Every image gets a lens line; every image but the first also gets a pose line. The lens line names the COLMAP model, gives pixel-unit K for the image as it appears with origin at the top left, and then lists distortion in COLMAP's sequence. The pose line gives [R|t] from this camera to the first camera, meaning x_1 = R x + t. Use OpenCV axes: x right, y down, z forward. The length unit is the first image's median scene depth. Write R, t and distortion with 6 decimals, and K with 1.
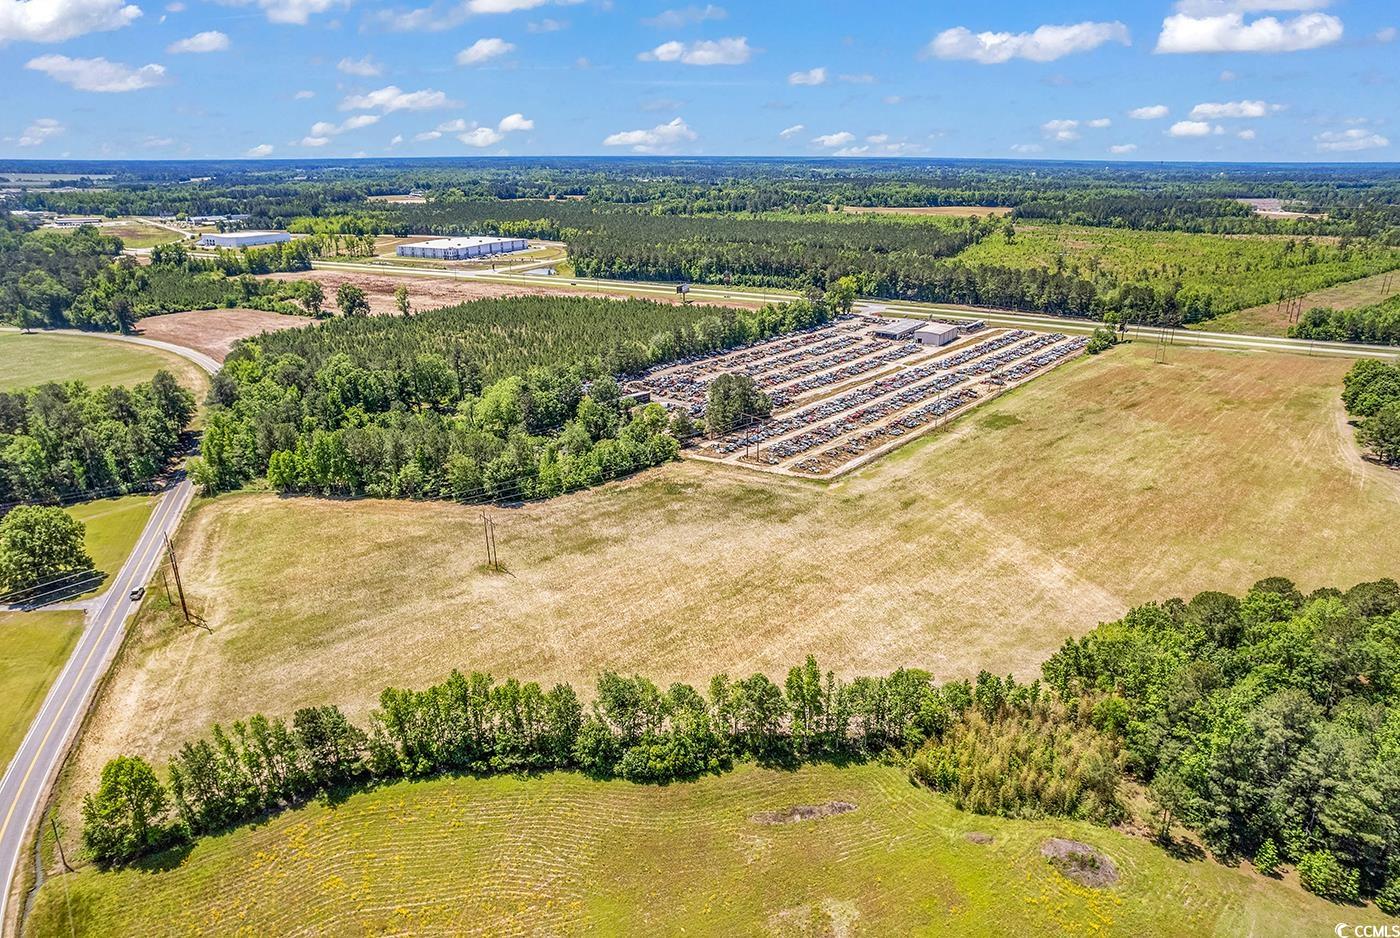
lens RADIAL K [[894.2, 0, 700.0], [0, 894.2, 469.0], [0, 0, 1]] dist [-0.083289, 0.075790]
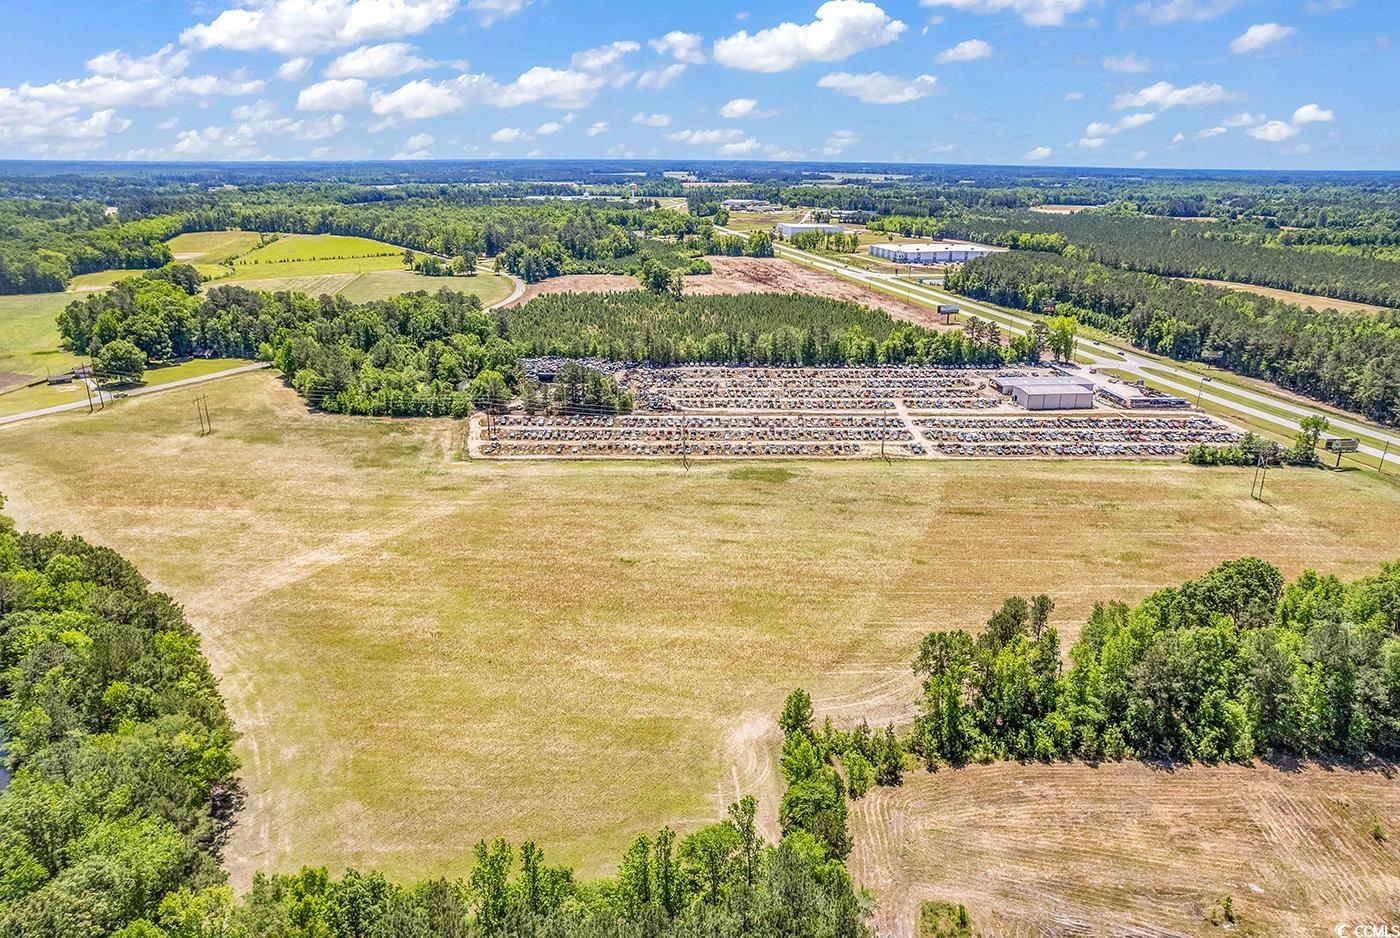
lens RADIAL K [[894.2, 0, 700.0], [0, 894.2, 469.0], [0, 0, 1]] dist [-0.083289, 0.075790]
pose [[0.653809, 0.254711, -0.712500, 0.813001], [-0.260905, 0.959779, 0.103697, -0.118327], [0.710255, 0.118097, 0.693967, 0.336738]]
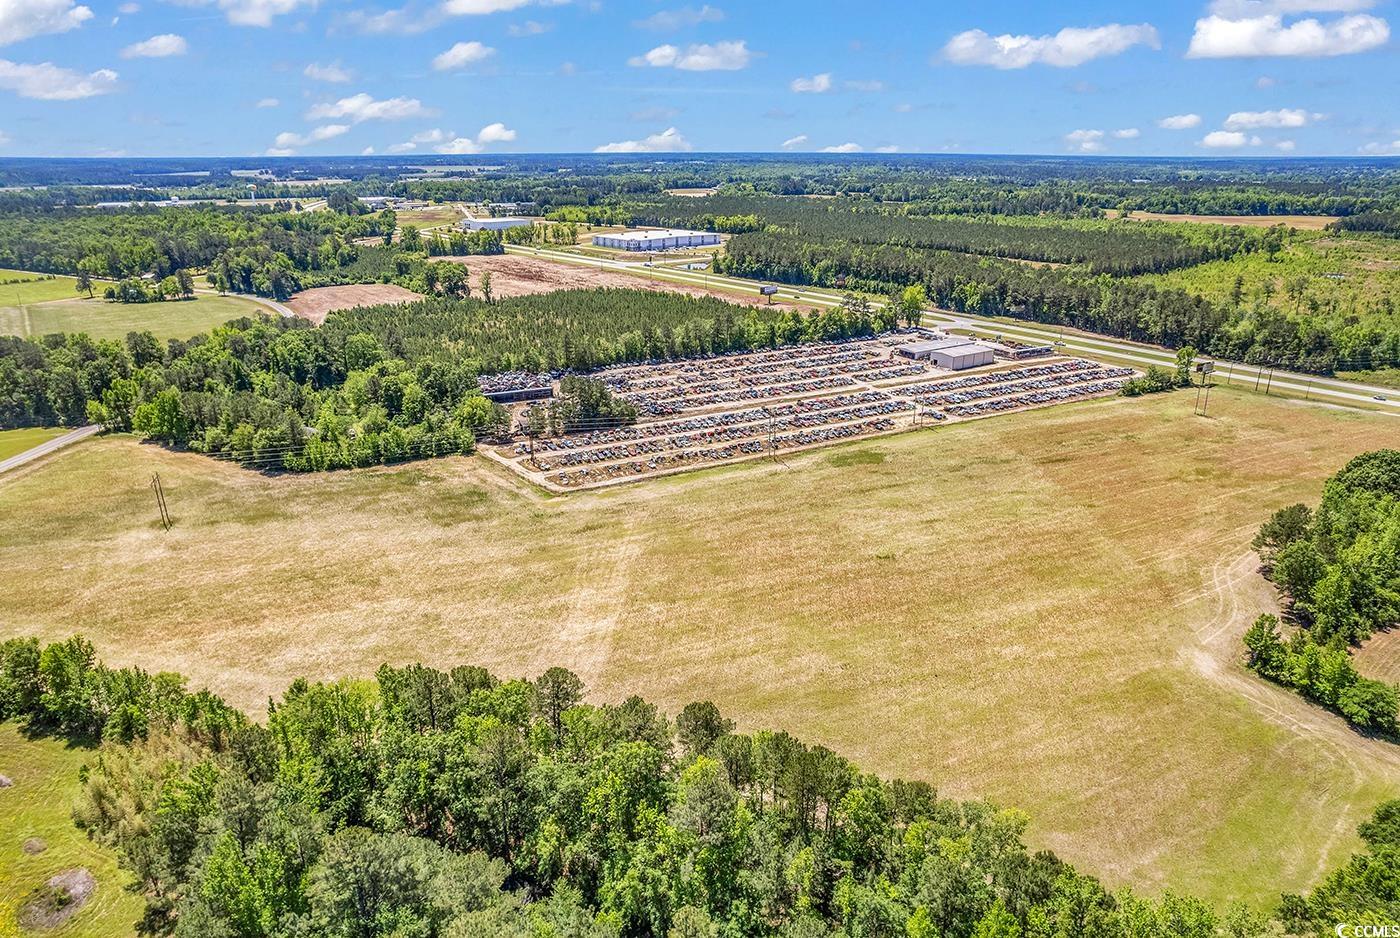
lens RADIAL K [[894.2, 0, 700.0], [0, 894.2, 469.0], [0, 0, 1]] dist [-0.083289, 0.075790]
pose [[0.923044, 0.128202, -0.362705, 0.464331], [-0.126929, 0.991532, 0.027446, -0.043264], [0.363152, 0.020704, 0.931500, 0.122828]]
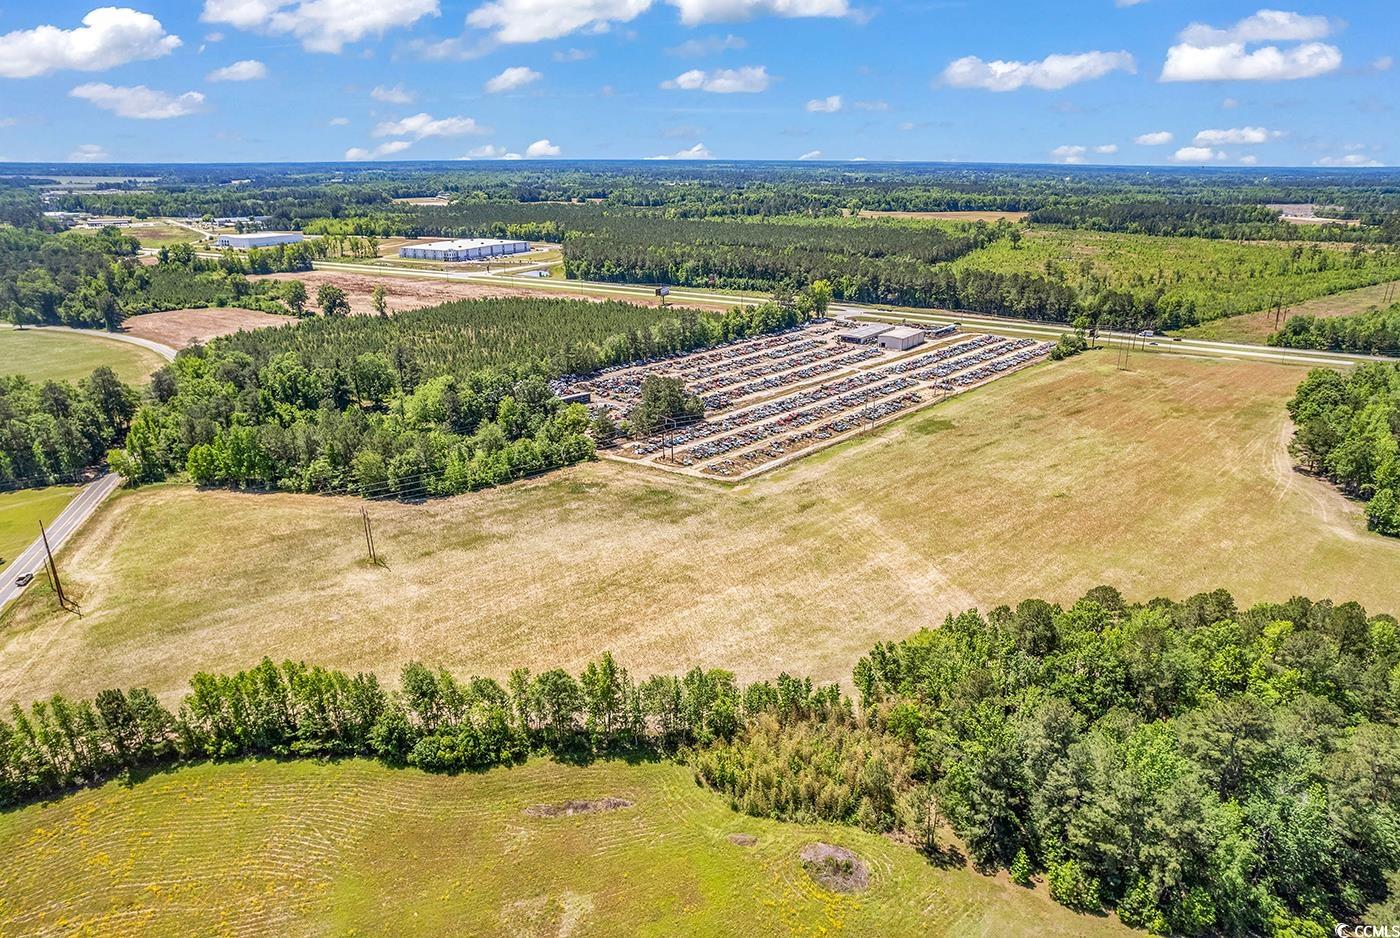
lens RADIAL K [[894.2, 0, 700.0], [0, 894.2, 469.0], [0, 0, 1]] dist [-0.083289, 0.075790]
pose [[0.999085, 0.015502, -0.039853, 0.107327], [-0.015661, 0.999871, -0.003677, 0.001505], [0.039791, 0.004298, 0.999199, -0.001953]]
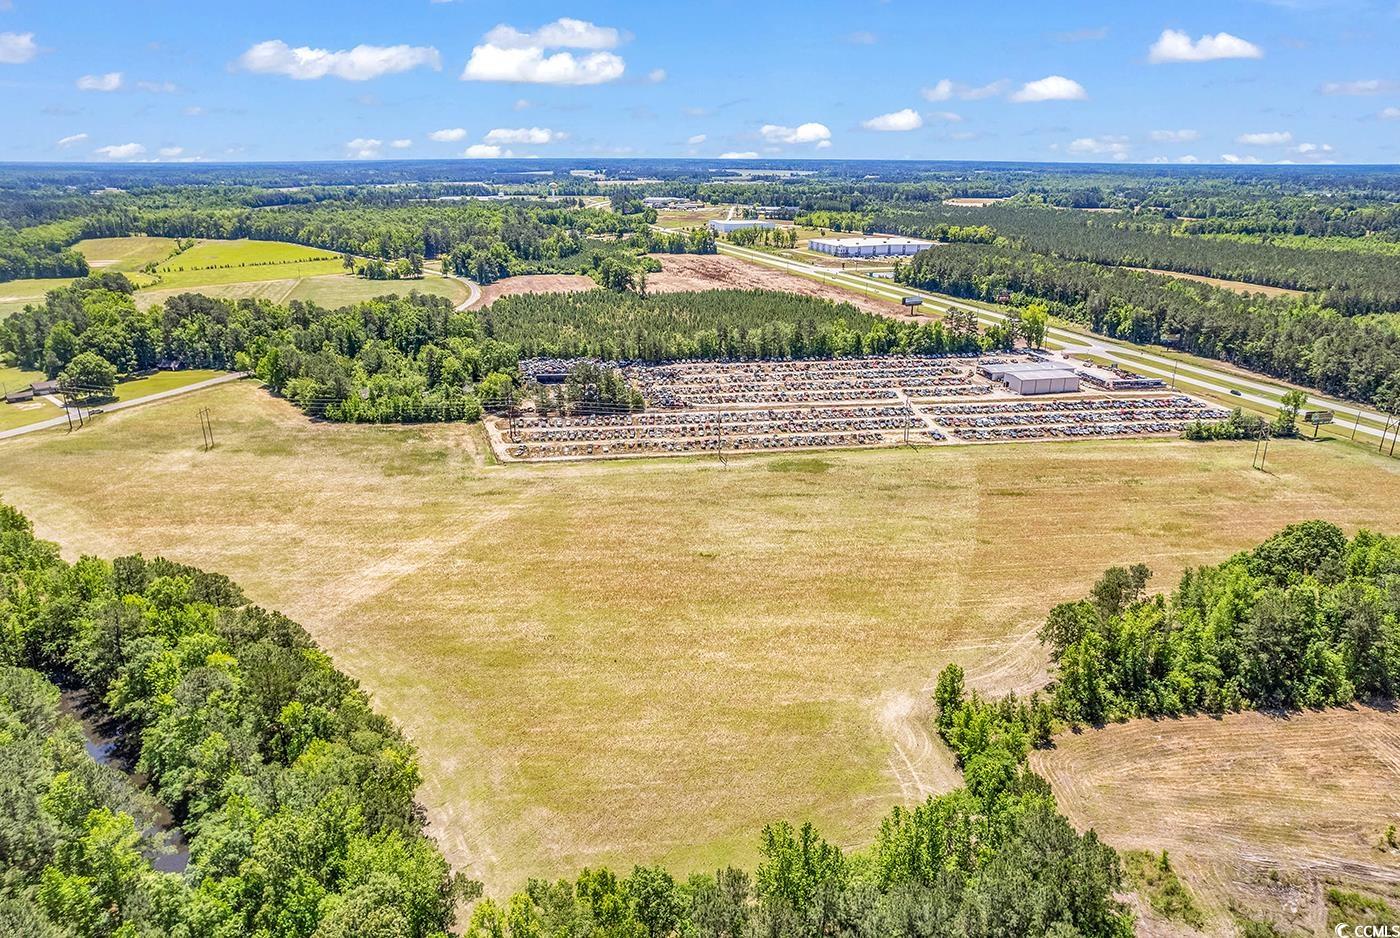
lens RADIAL K [[894.2, 0, 700.0], [0, 894.2, 469.0], [0, 0, 1]] dist [-0.083289, 0.075790]
pose [[0.731492, 0.227572, -0.642752, 0.742494], [-0.230126, 0.969746, 0.081449, -0.089195], [0.641842, 0.088334, 0.761732, 0.255316]]
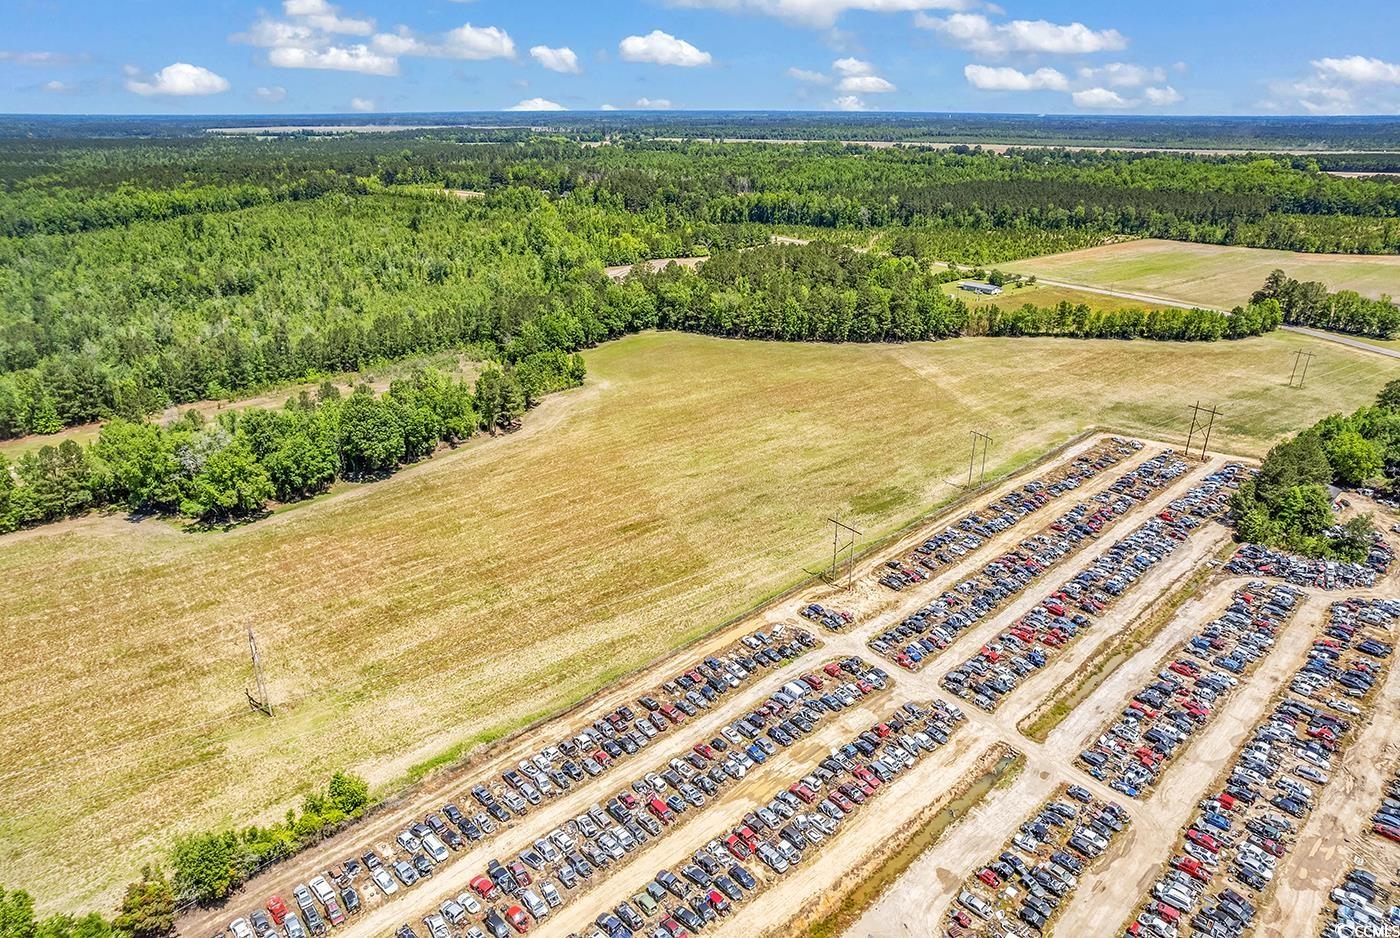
lens RADIAL K [[894.2, 0, 700.0], [0, 894.2, 469.0], [0, 0, 1]] dist [-0.083289, 0.075790]
pose [[-0.993851, -0.044090, 0.101572, 0.370292], [0.035192, 0.743975, 0.667280, -0.487057], [-0.104988, 0.666751, -0.737848, 1.363918]]
